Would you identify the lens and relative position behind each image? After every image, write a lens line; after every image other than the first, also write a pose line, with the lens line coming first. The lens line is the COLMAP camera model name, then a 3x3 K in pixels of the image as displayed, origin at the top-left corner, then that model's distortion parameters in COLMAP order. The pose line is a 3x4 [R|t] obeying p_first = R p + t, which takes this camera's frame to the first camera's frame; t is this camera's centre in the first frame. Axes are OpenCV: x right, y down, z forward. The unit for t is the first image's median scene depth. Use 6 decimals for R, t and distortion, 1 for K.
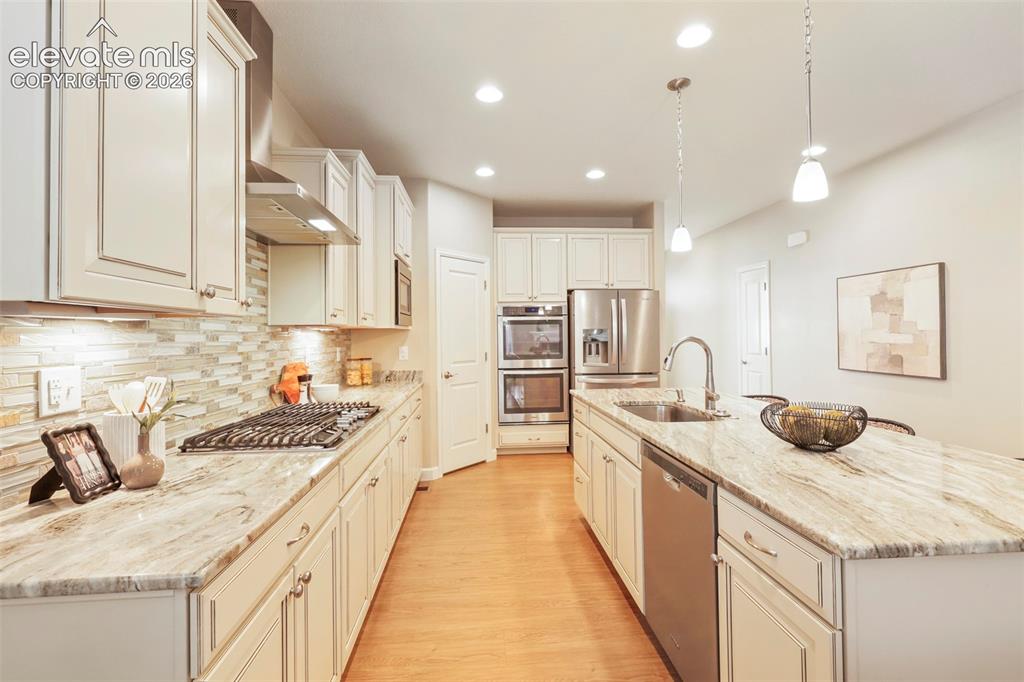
lens RADIAL K [[464.5, 0, 514.6], [0, 464.5, 329.3], [0, 0, 1]] dist [-0.001059, -0.000293]
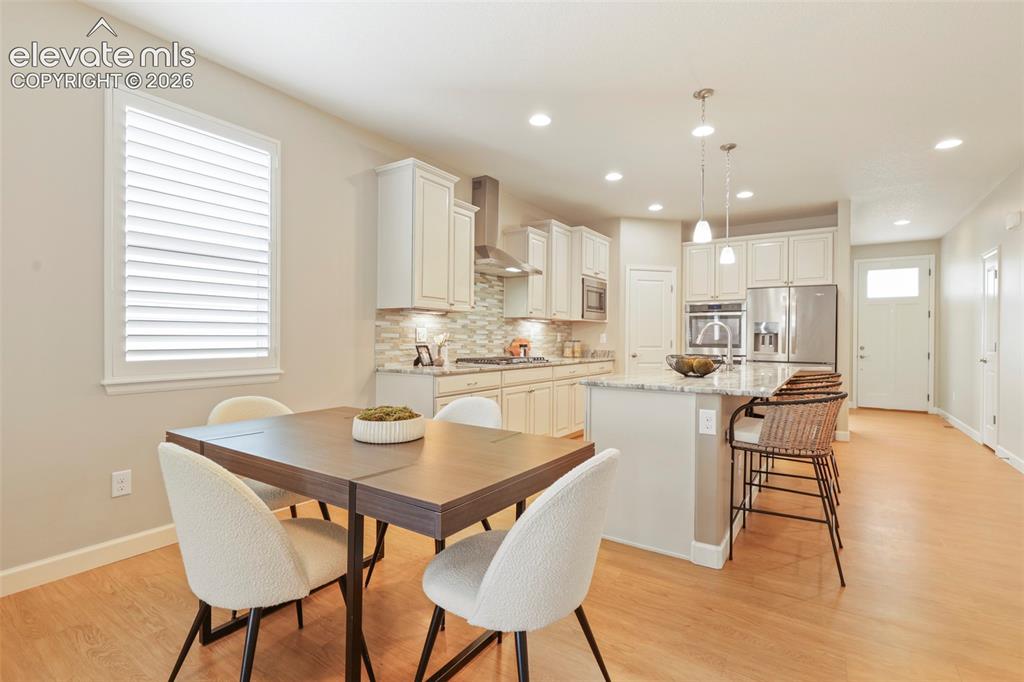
lens RADIAL K [[483.8, 0, 512.0], [0, 483.8, 341.0], [0, 0, 1]] dist [-0.000155, 0.000000]
pose [[0.777483, 0.019759, -0.628594, 0.774510], [-0.007989, 0.999736, 0.021544, 0.044250], [0.628853, -0.011728, 0.777435, -0.582467]]
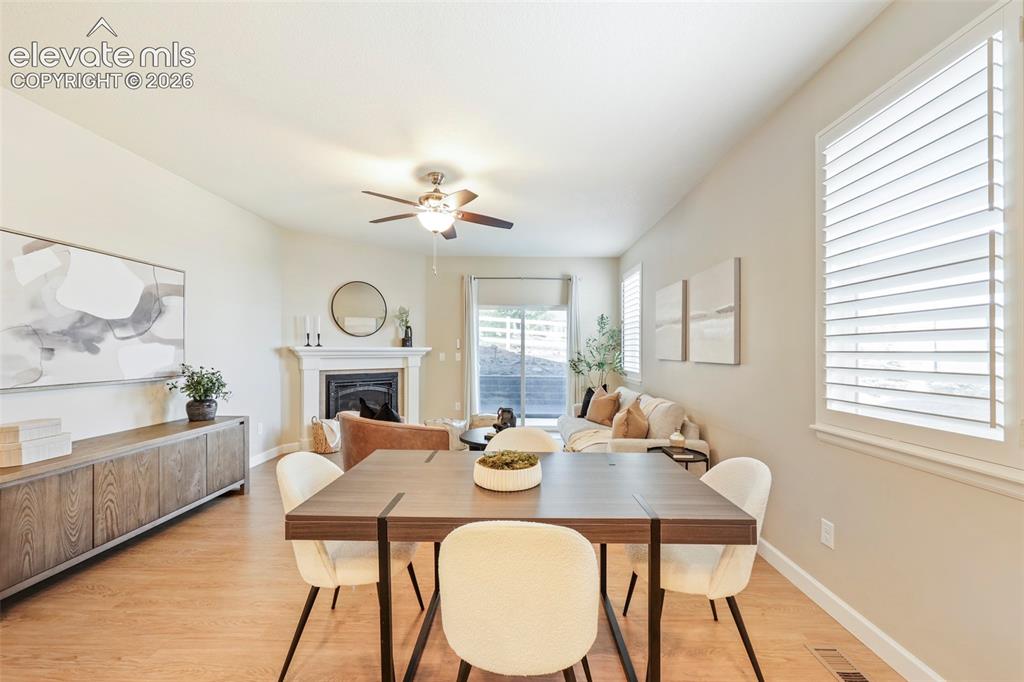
lens RADIAL K [[421.4, 0, 506.9], [0, 421.4, 351.9], [0, 0, 1]] dist [0.001534, 0.000183]
pose [[-0.995408, 0.003998, 0.095636, 0.136716], [0.003101, 0.999950, -0.009525, 0.007033], [-0.095669, -0.009185, -0.995371, 0.522402]]
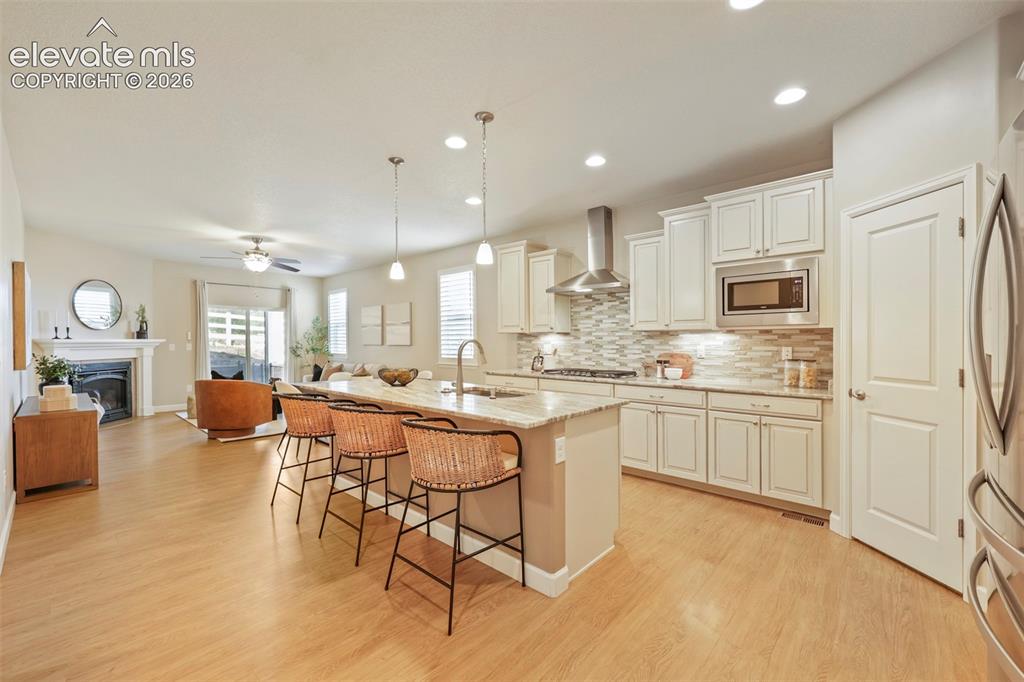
lens RADIAL K [[406.5, 0, 496.7], [0, 406.5, 326.8], [0, 0, 1]] dist [-0.001168, -0.000102]
pose [[-0.747732, -0.008288, -0.663949, 1.002459], [0.020967, 0.999129, -0.036085, 0.019211], [0.663670, -0.040903, -0.746906, 1.746841]]
